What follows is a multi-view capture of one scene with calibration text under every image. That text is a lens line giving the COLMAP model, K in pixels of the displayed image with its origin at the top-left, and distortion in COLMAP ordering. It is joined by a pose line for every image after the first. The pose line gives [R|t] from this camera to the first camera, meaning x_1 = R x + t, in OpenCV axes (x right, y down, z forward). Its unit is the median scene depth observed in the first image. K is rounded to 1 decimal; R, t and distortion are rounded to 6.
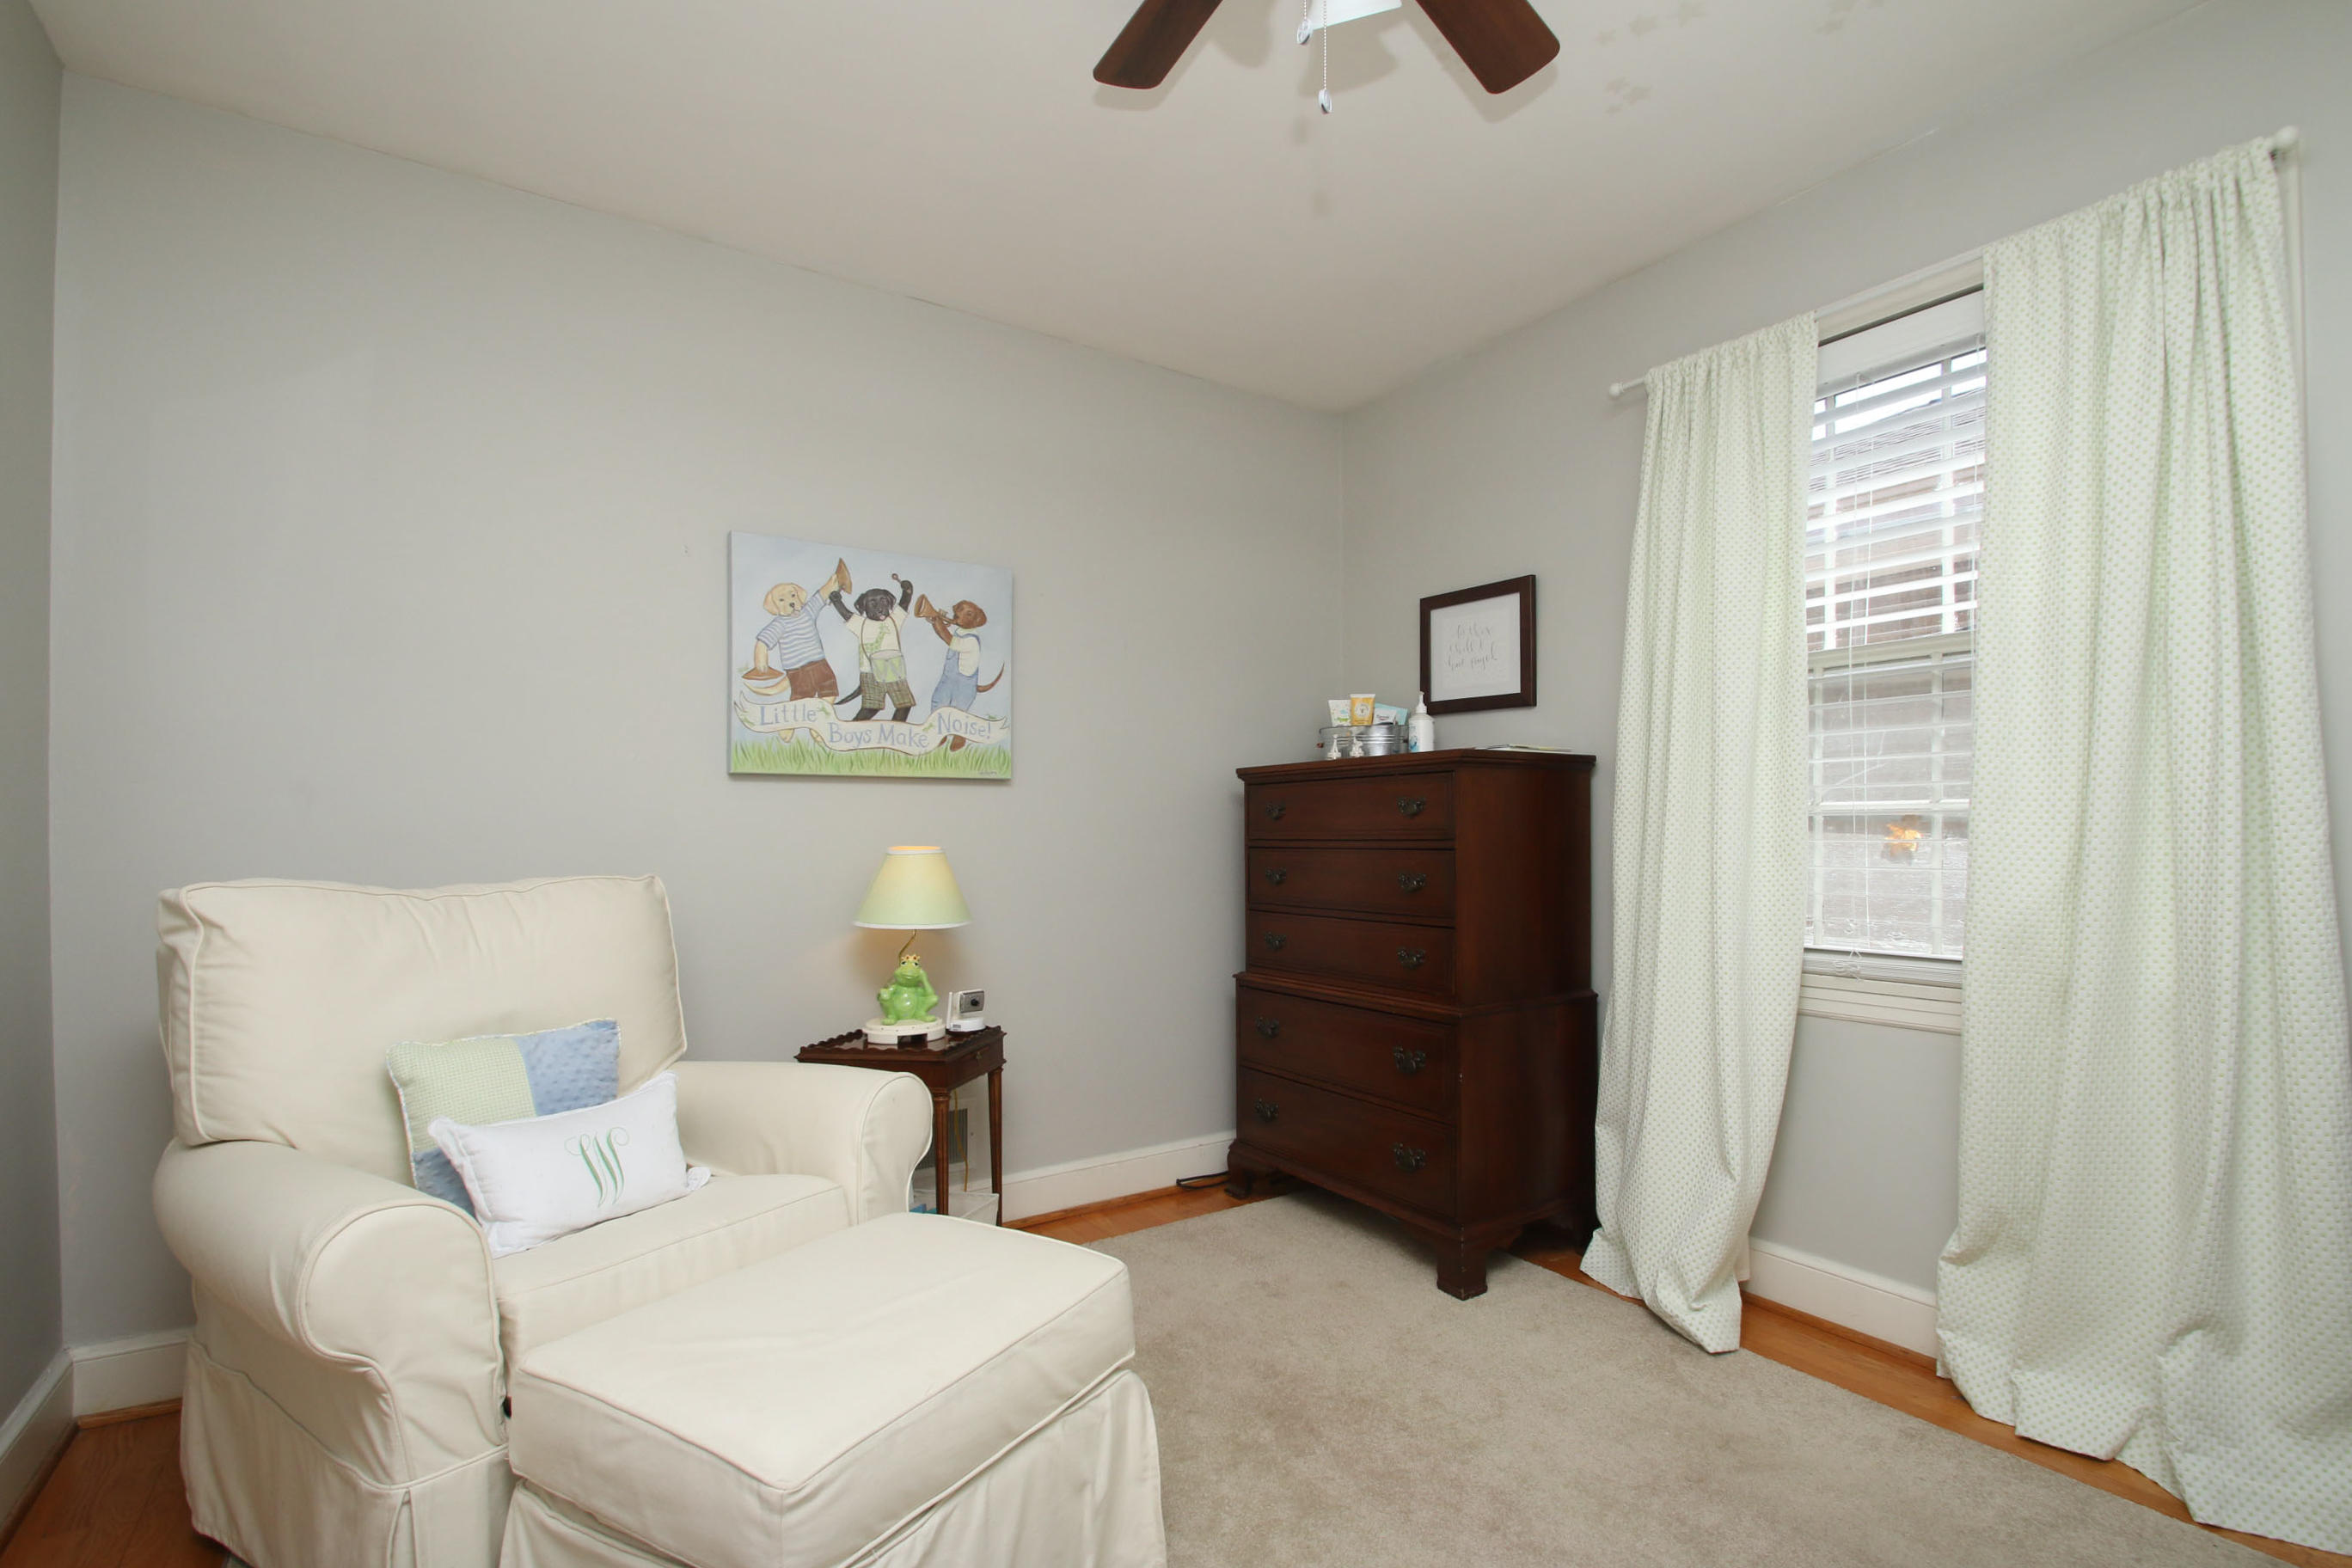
lens RADIAL K [[1091.4, 0, 1177.4], [0, 1091.4, 799.8], [0, 0, 1]] dist [0.001229, -0.009769]
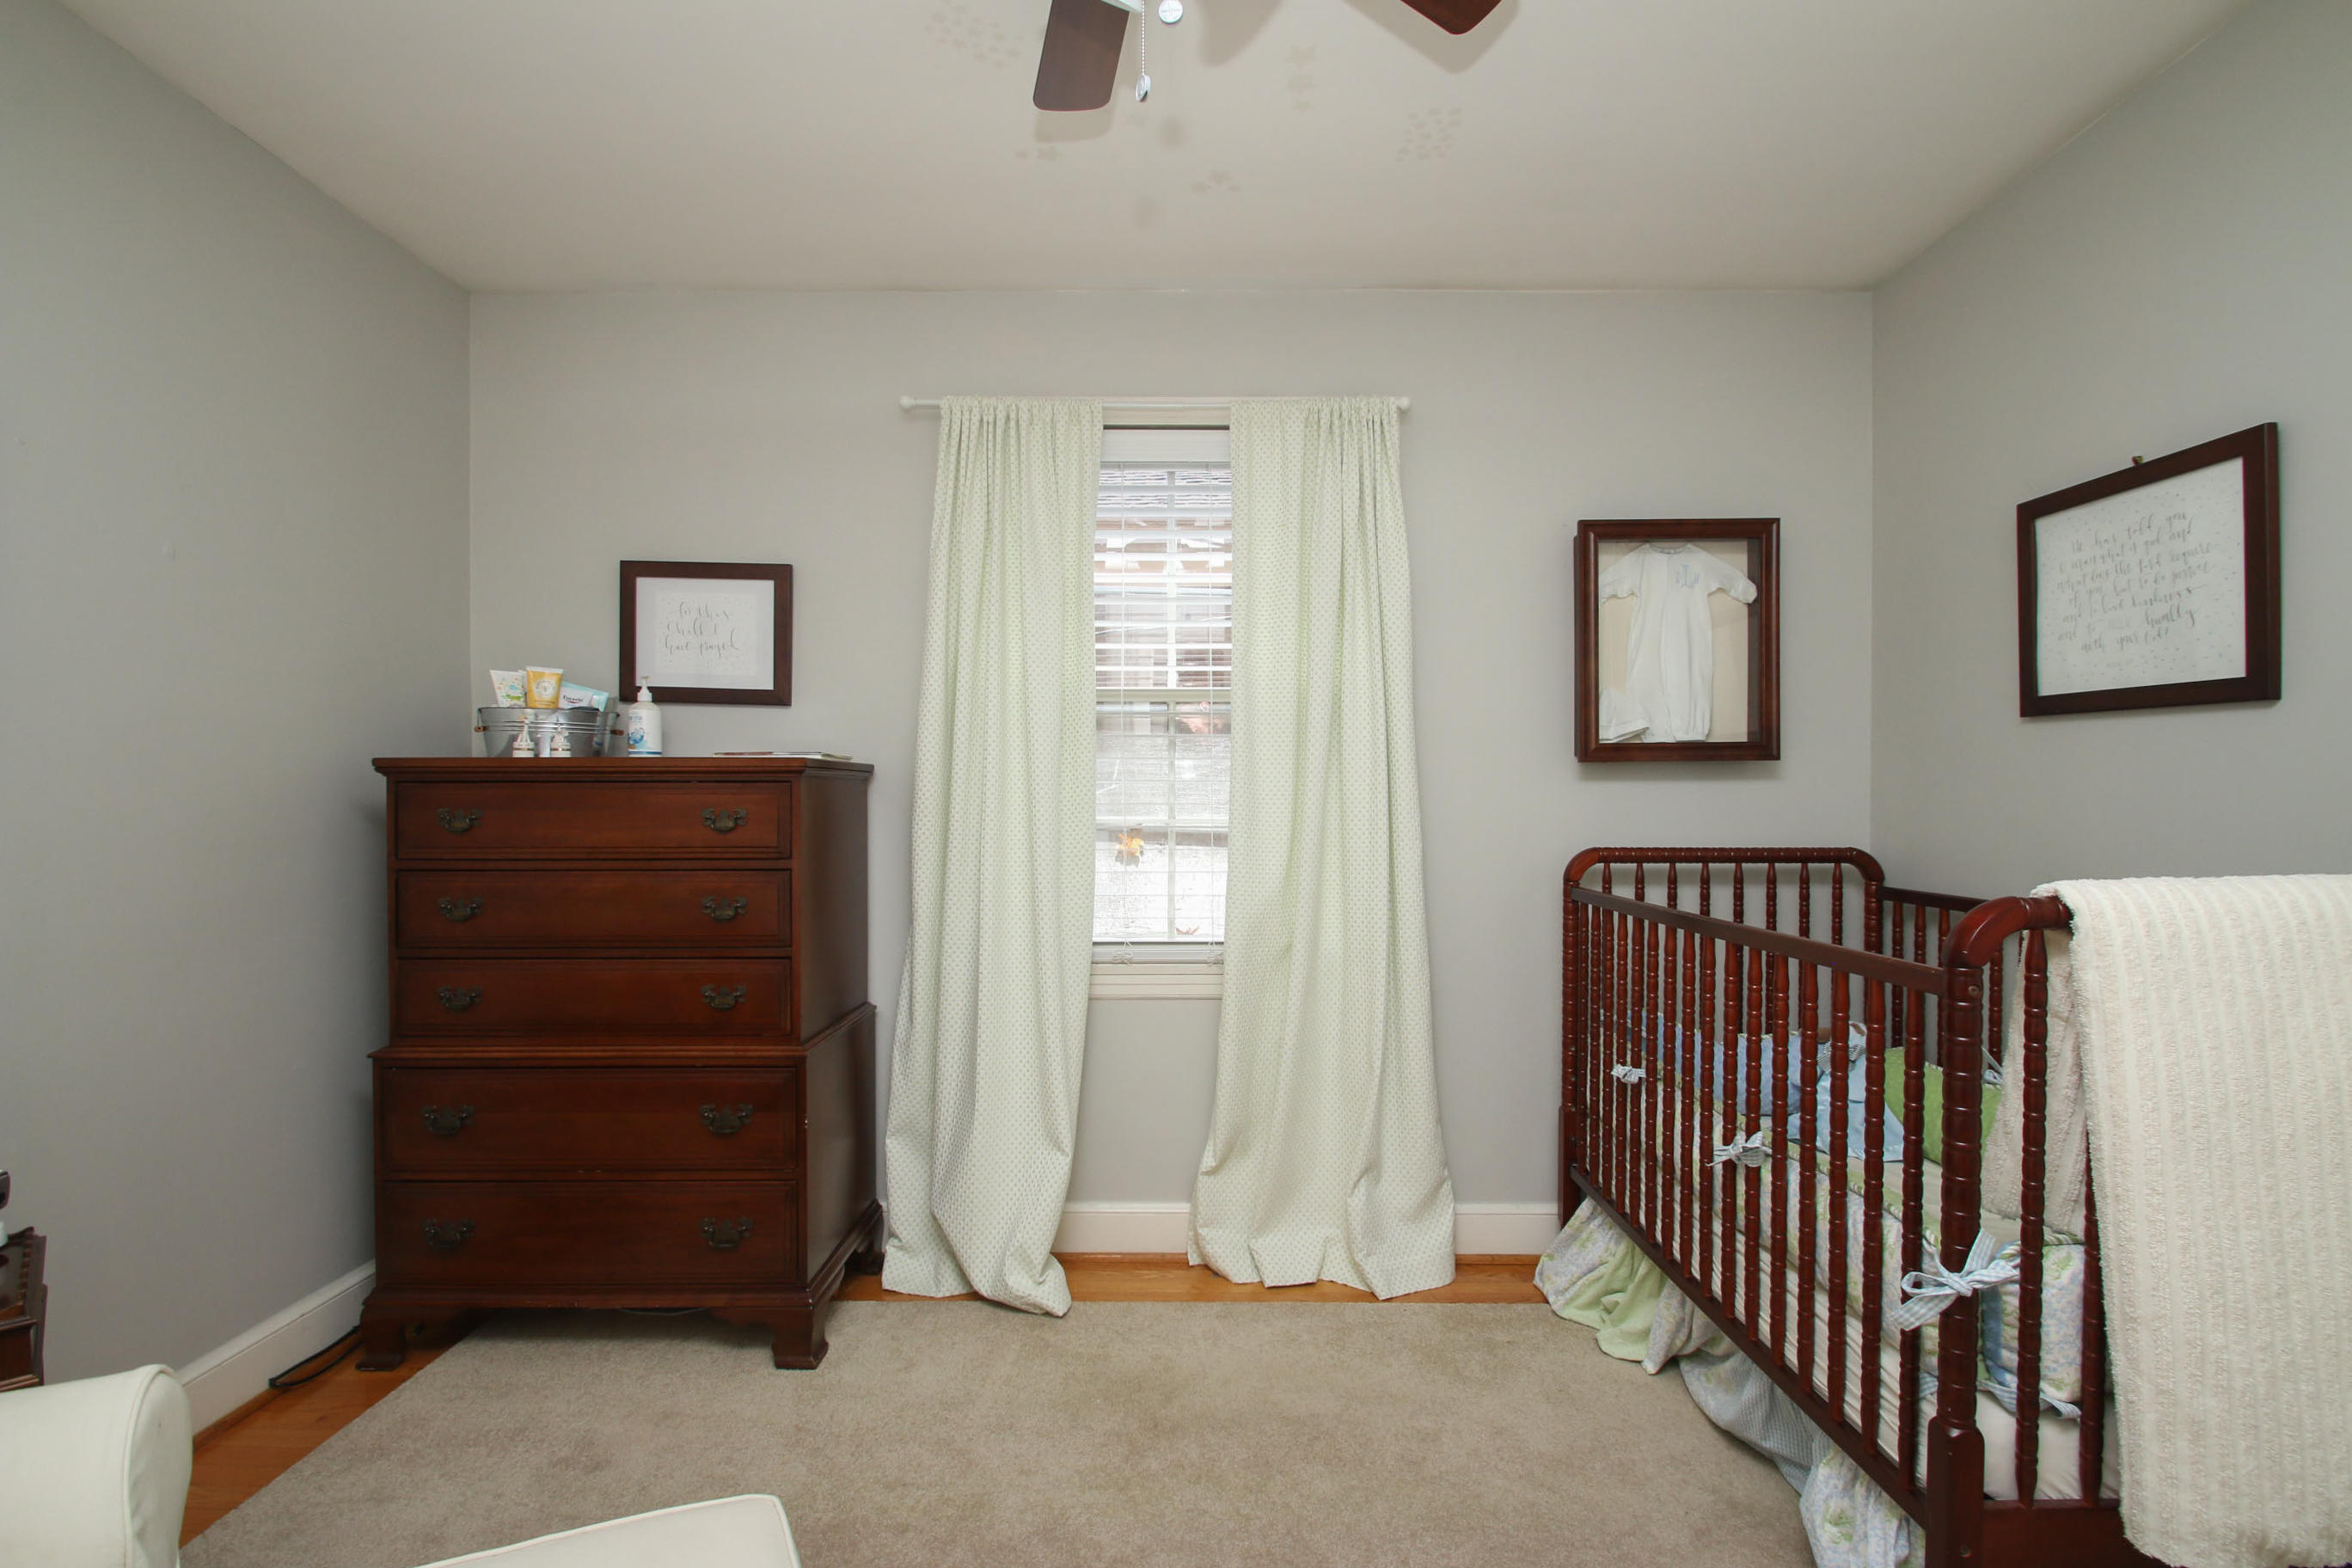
lens RADIAL K [[1092.6, 0, 1176.0], [0, 1092.6, 784.0], [0, 0, 1]] dist [-0.001887, -0.011267]
pose [[0.554366, 0.013677, 0.832161, -0.350559], [-0.023401, 0.999726, -0.000842, -0.034543], [-0.831944, -0.019007, 0.554534, 0.274066]]
